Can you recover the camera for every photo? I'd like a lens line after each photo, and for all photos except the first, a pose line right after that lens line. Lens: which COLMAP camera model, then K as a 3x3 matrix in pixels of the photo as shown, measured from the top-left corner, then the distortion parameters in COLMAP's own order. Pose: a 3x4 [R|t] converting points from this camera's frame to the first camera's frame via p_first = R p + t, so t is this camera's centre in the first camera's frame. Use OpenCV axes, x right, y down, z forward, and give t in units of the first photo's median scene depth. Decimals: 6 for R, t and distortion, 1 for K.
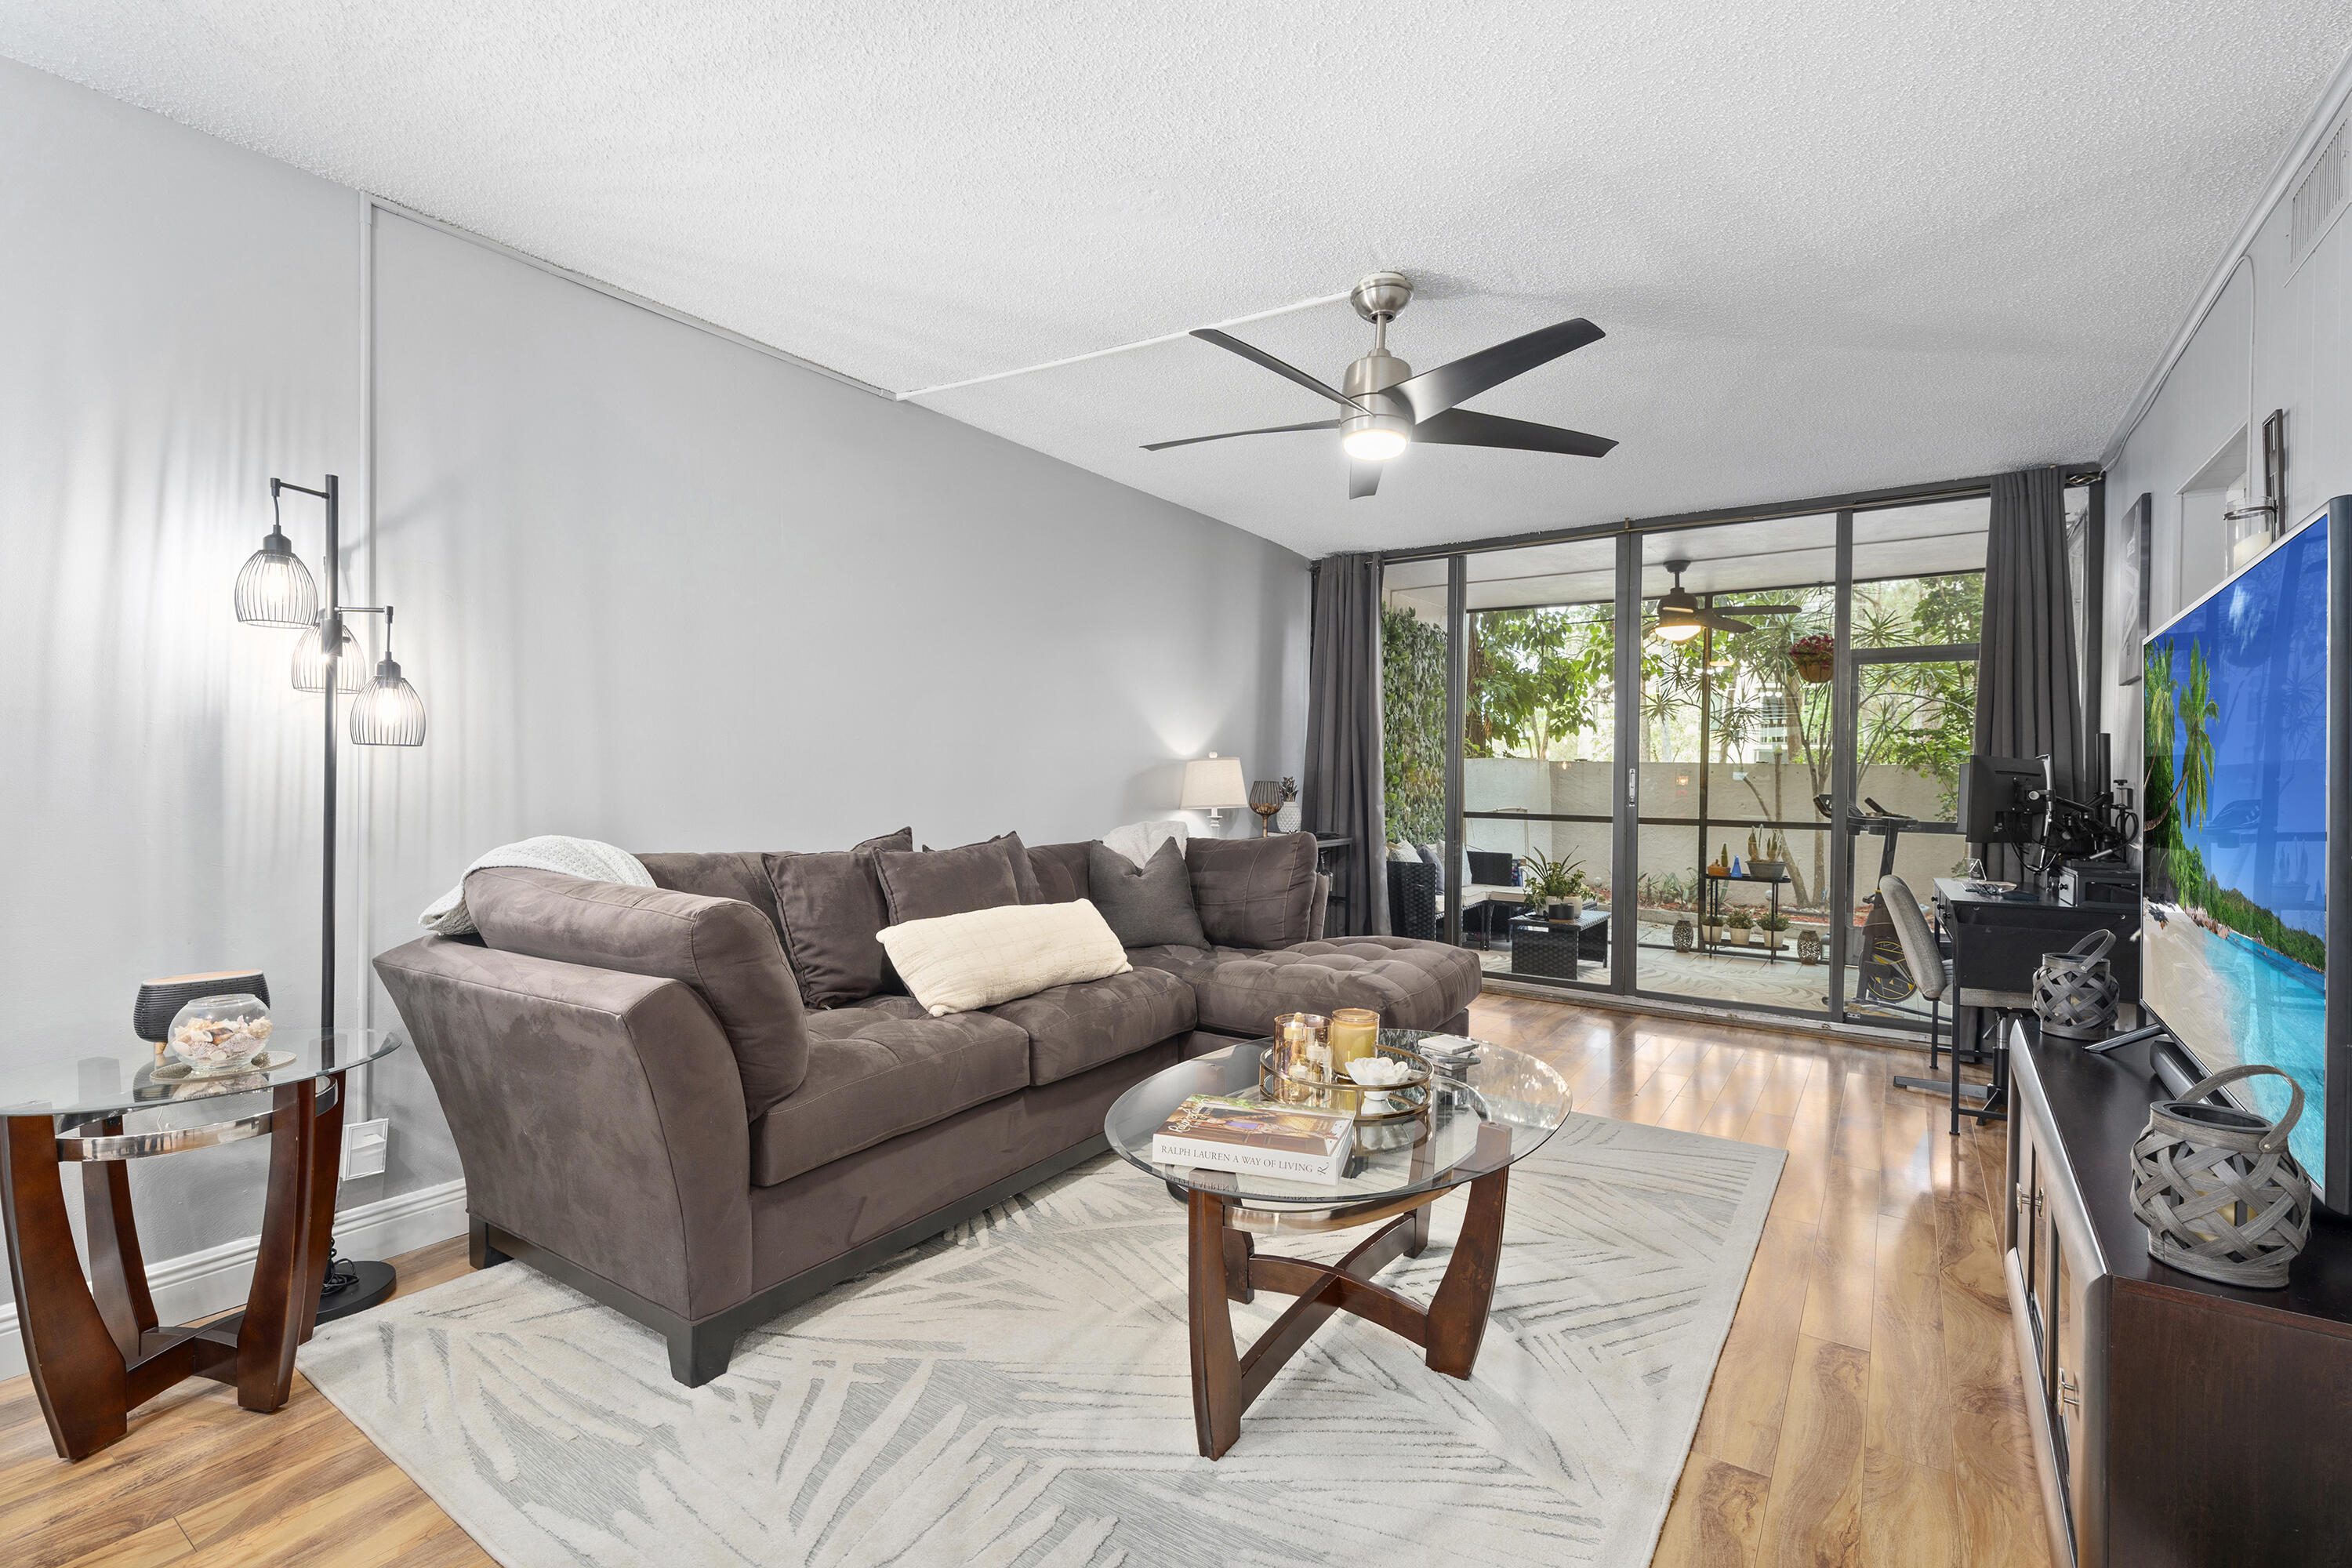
lens RADIAL K [[1051.8, 0, 1178.4], [0, 1051.8, 775.1], [0, 0, 1]] dist [-0.002076, -0.000087]
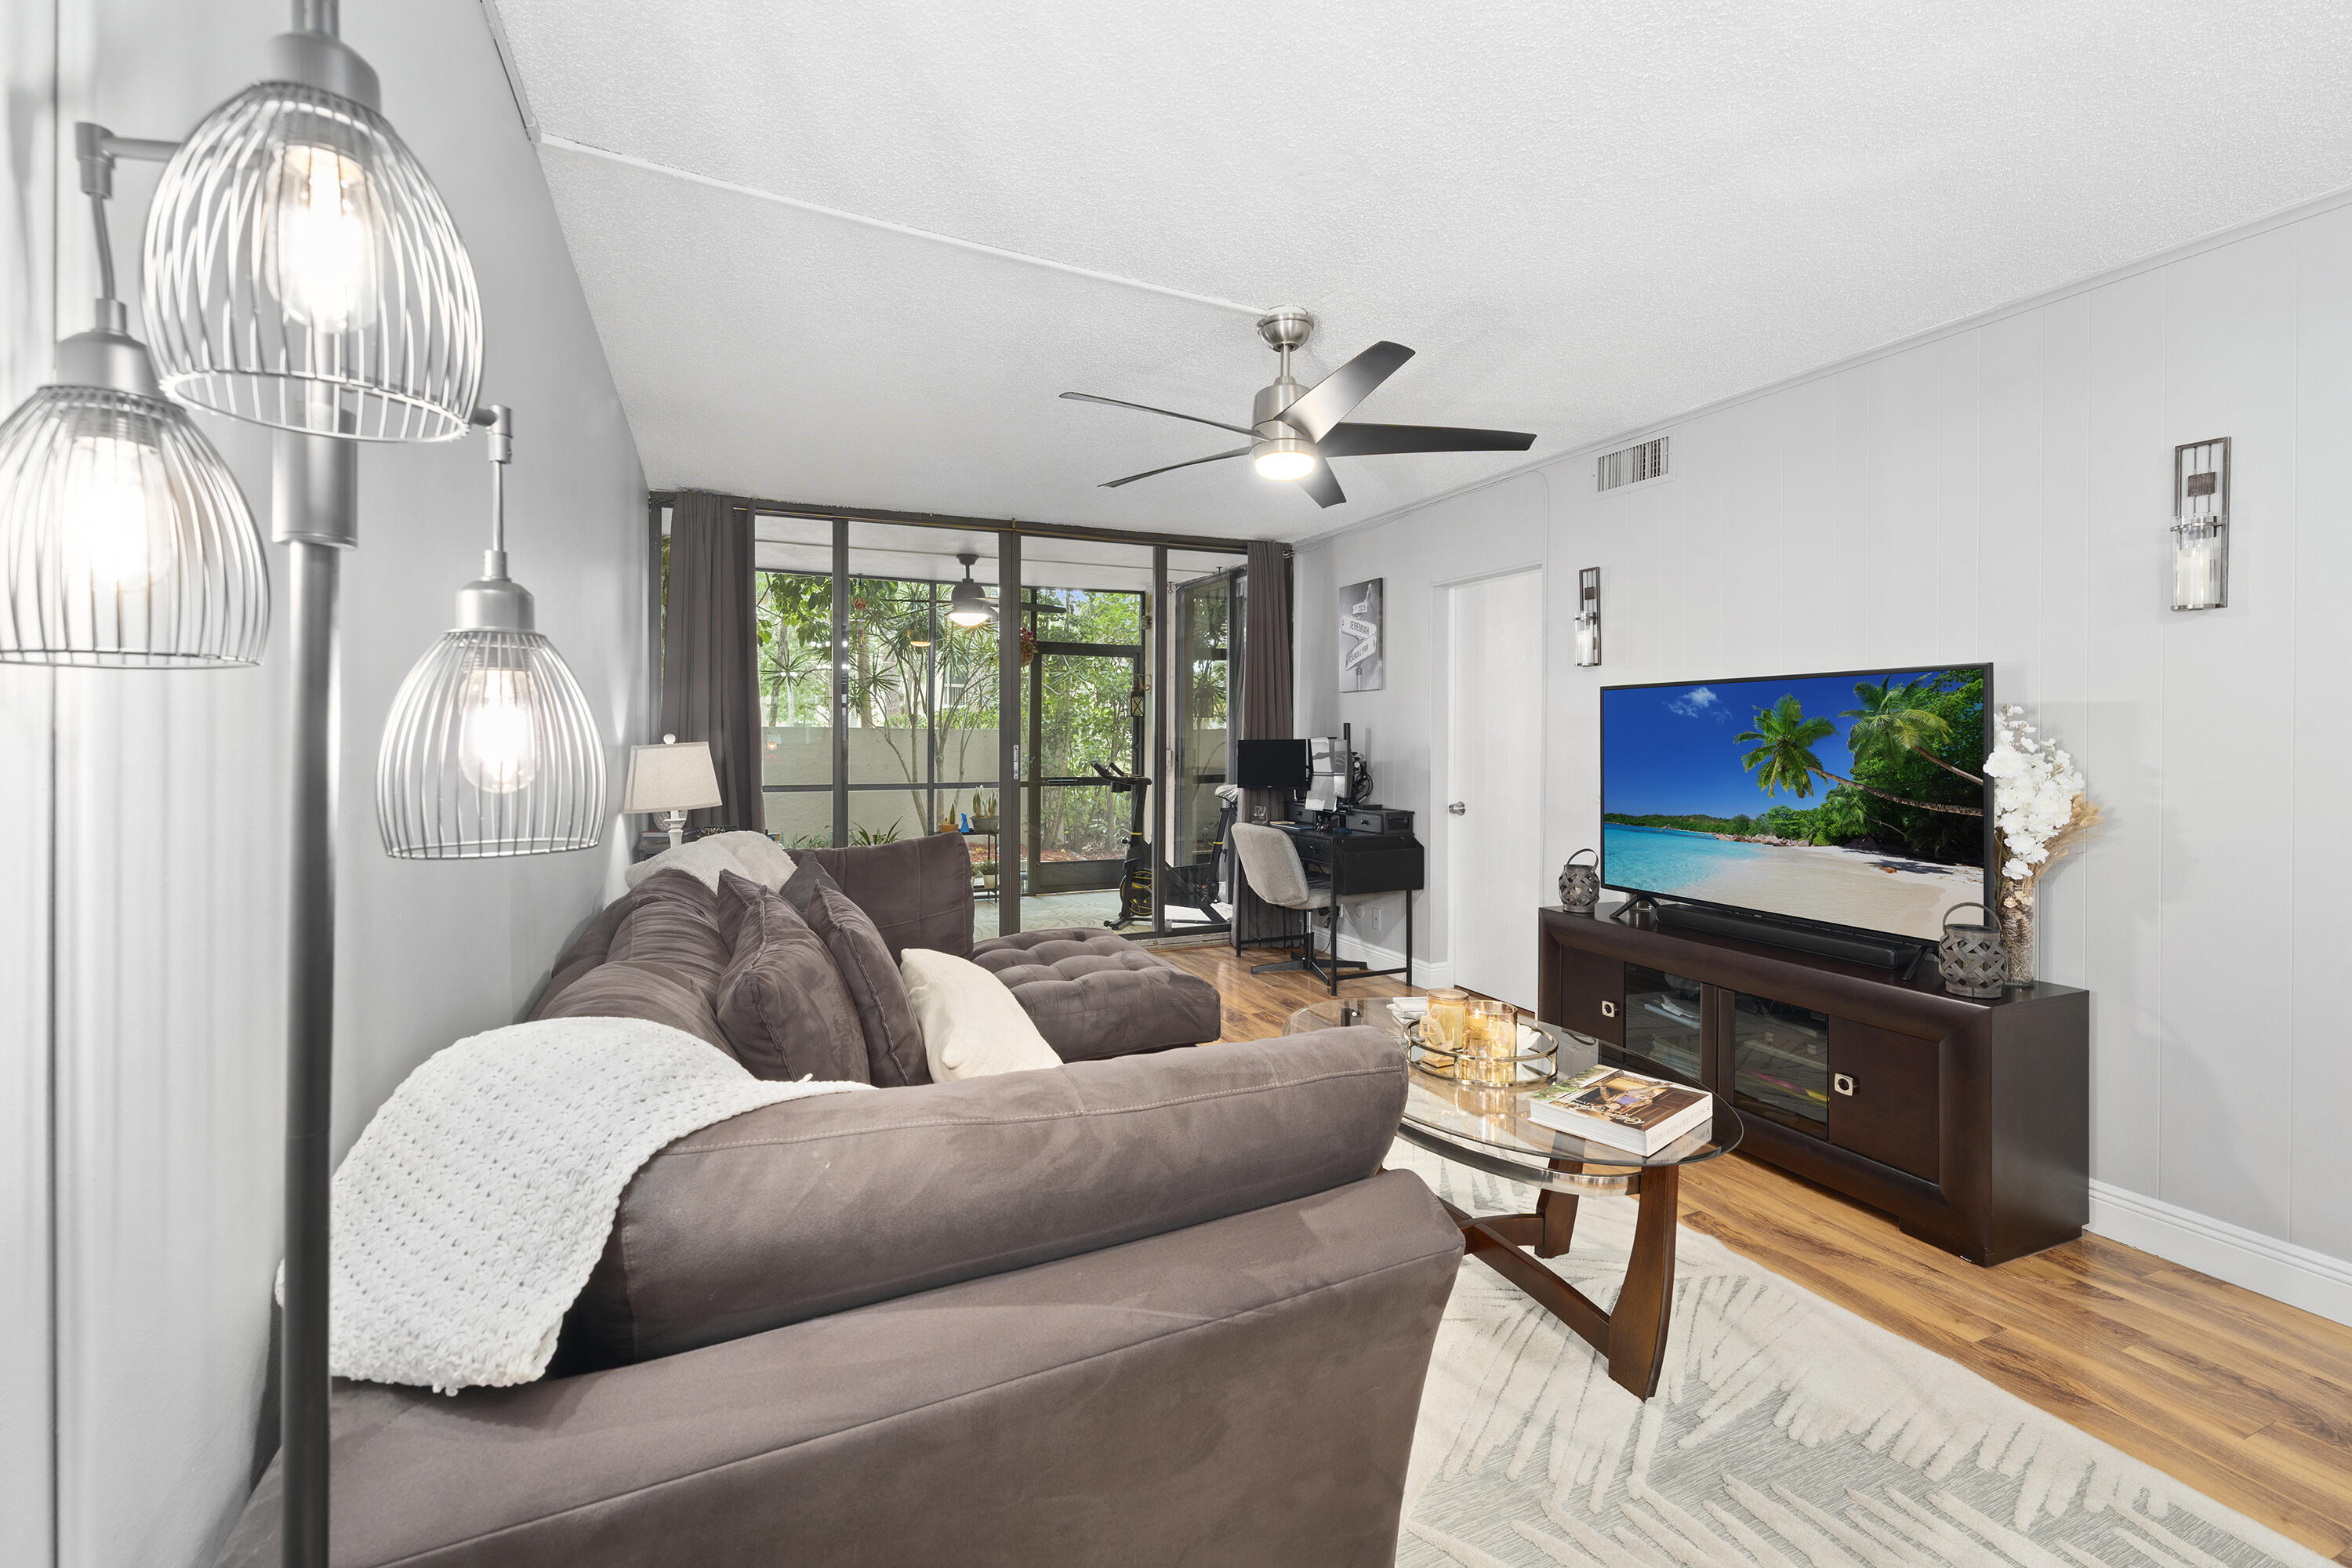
lens RADIAL K [[1013.9, 0, 1197.0], [0, 1013.9, 730.8], [0, 0, 1]] dist [0.002304, -0.000008]
pose [[0.509655, -0.007104, 0.860349, -0.739507], [0.001824, 0.999973, 0.007177, -0.053724], [-0.860377, -0.002089, 0.509654, 0.545936]]
